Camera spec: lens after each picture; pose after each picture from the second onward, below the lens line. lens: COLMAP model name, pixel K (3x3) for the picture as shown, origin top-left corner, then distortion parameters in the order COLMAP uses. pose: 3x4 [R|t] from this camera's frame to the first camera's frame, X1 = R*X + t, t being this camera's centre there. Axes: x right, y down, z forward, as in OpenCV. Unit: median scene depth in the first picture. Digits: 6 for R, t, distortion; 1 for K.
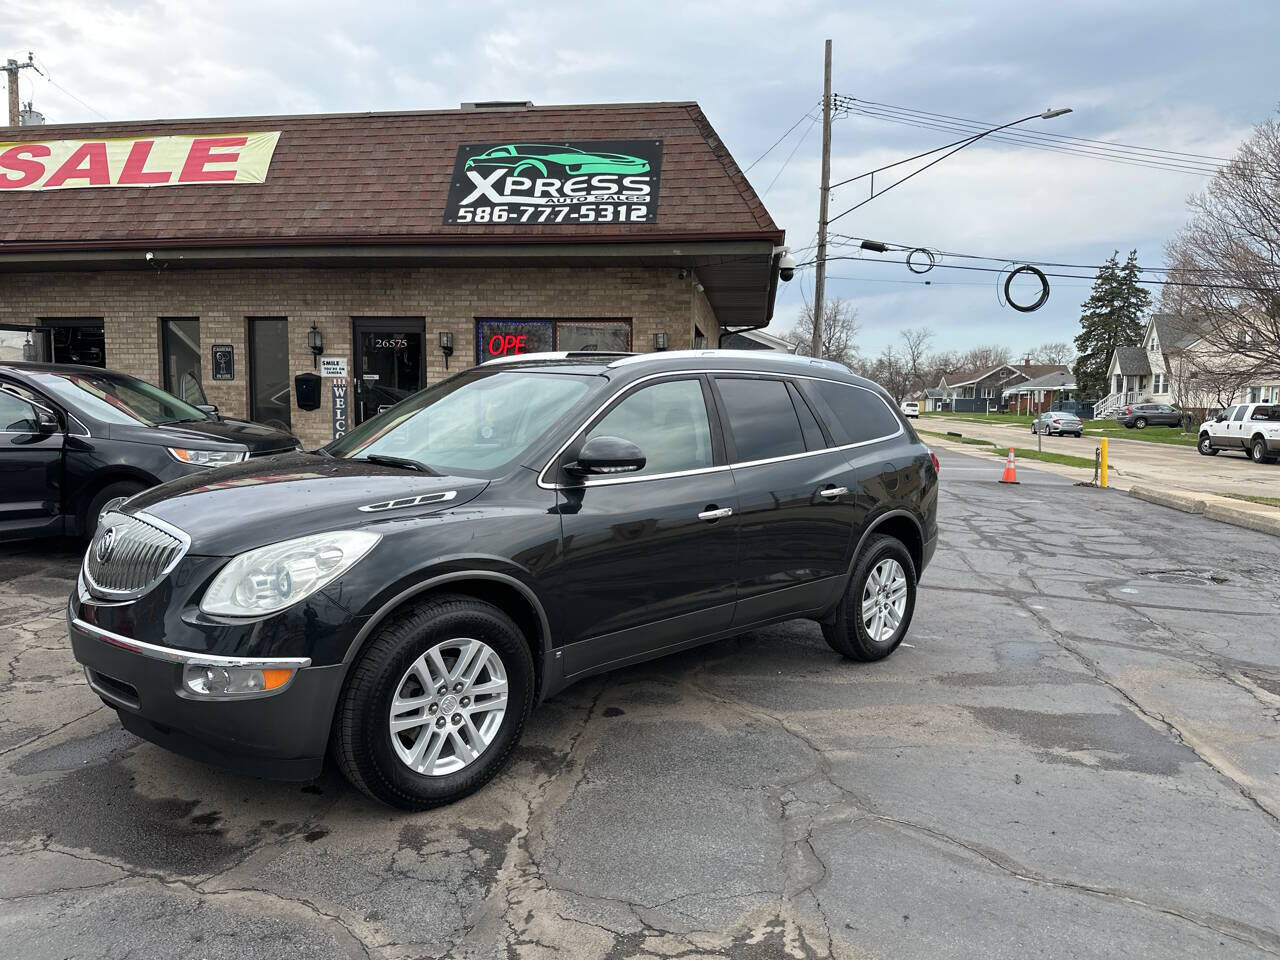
lens RADIAL K [[895.5, 0, 634.5], [0, 895.5, 494.0], [0, 0, 1]] dist [-0.018111, -0.000880]
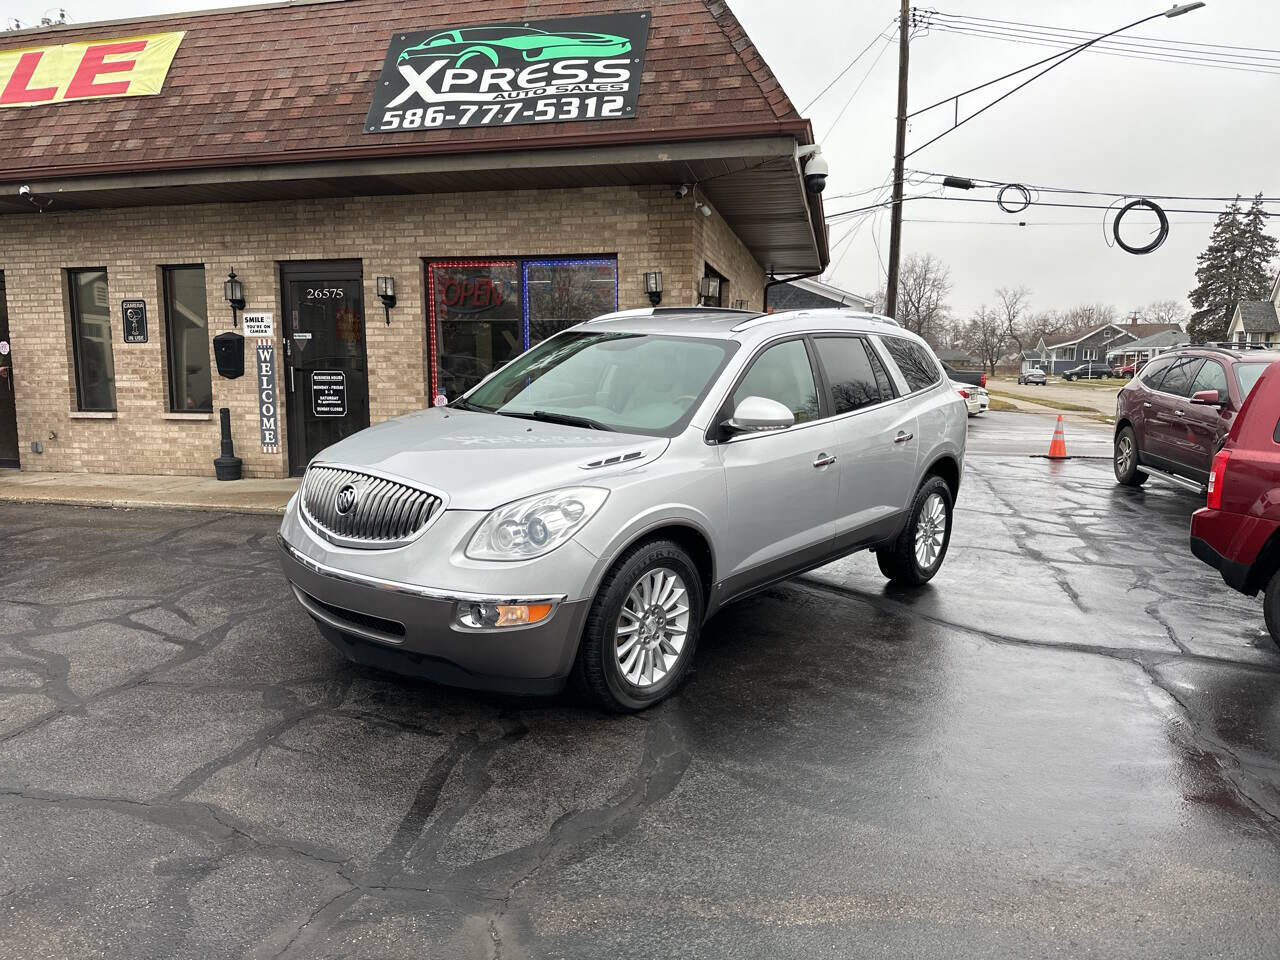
lens RADIAL K [[895.5, 0, 634.7], [0, 895.5, 489.6], [0, 0, 1]] dist [-0.018111, -0.000880]
pose [[0.995632, 0.001721, -0.093351, 0.081848], [0.001296, 0.999479, 0.032256, -0.018042], [0.093358, -0.032236, 0.995111, 0.224592]]
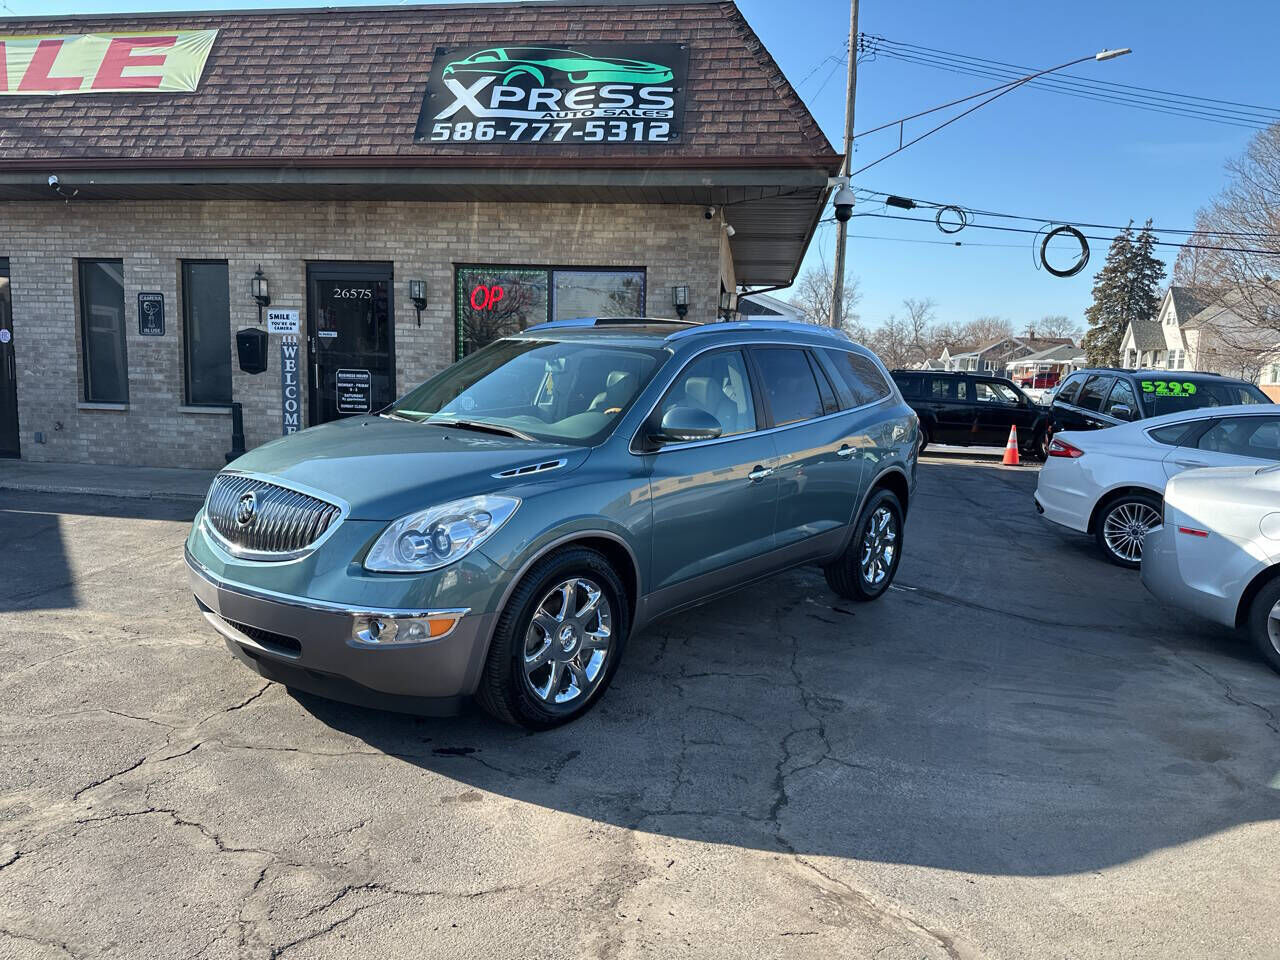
lens RADIAL K [[895.5, 0, 628.3], [0, 895.5, 491.3], [0, 0, 1]] dist [-0.018111, -0.000880]
pose [[0.999860, 0.016715, 0.000820, -0.015719], [-0.016734, 0.999277, 0.034135, -0.019055], [-0.000249, -0.034144, 0.999417, 0.172889]]
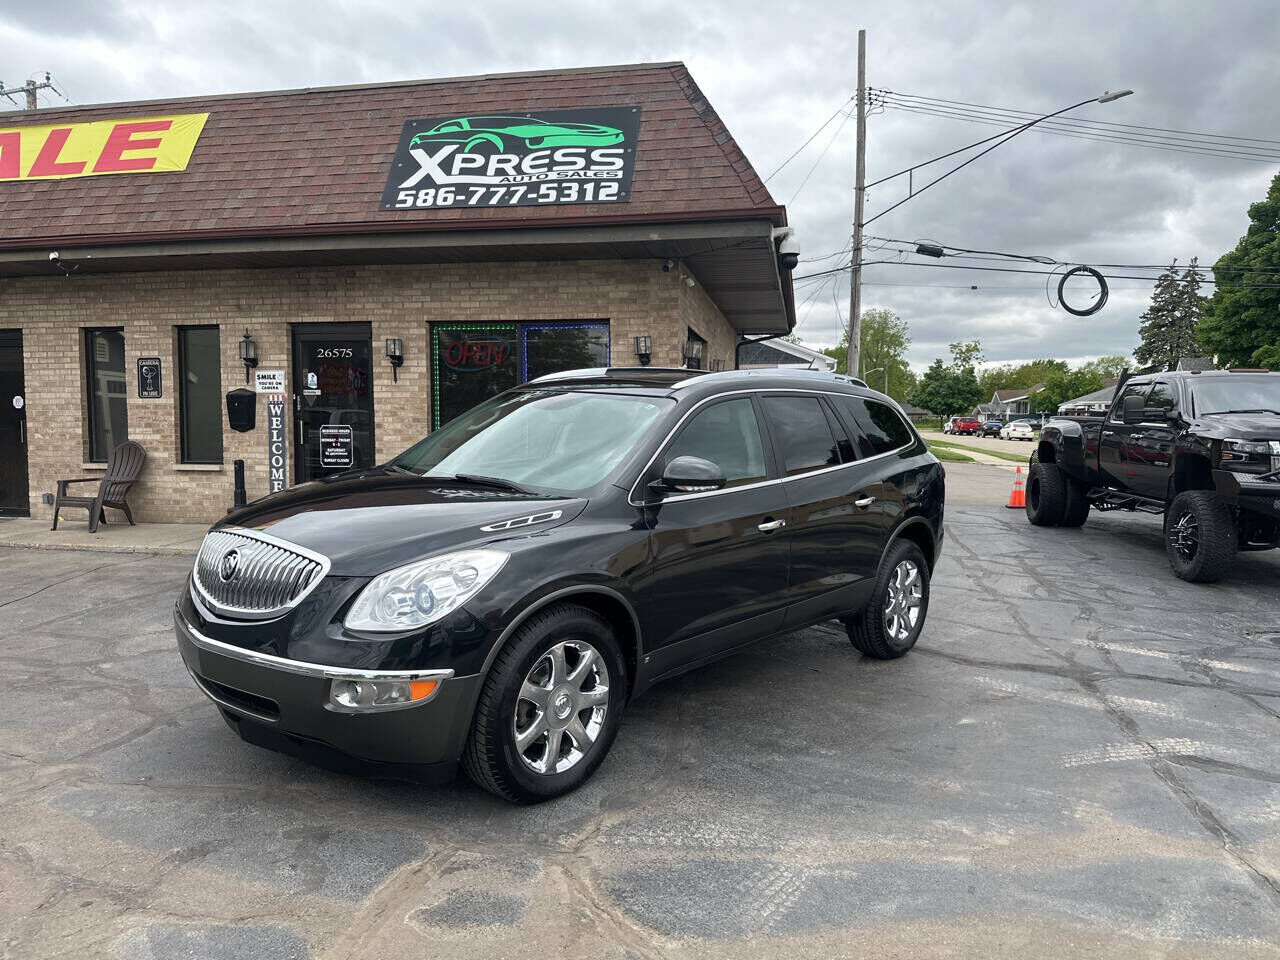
lens RADIAL K [[895.5, 0, 636.9], [0, 895.5, 487.4], [0, 0, 1]] dist [-0.018111, -0.000880]
pose [[0.998690, -0.004923, -0.050940, 0.063411], [0.003497, 0.999601, -0.028042, -0.014177], [0.051058, 0.027827, 0.998308, 0.160385]]
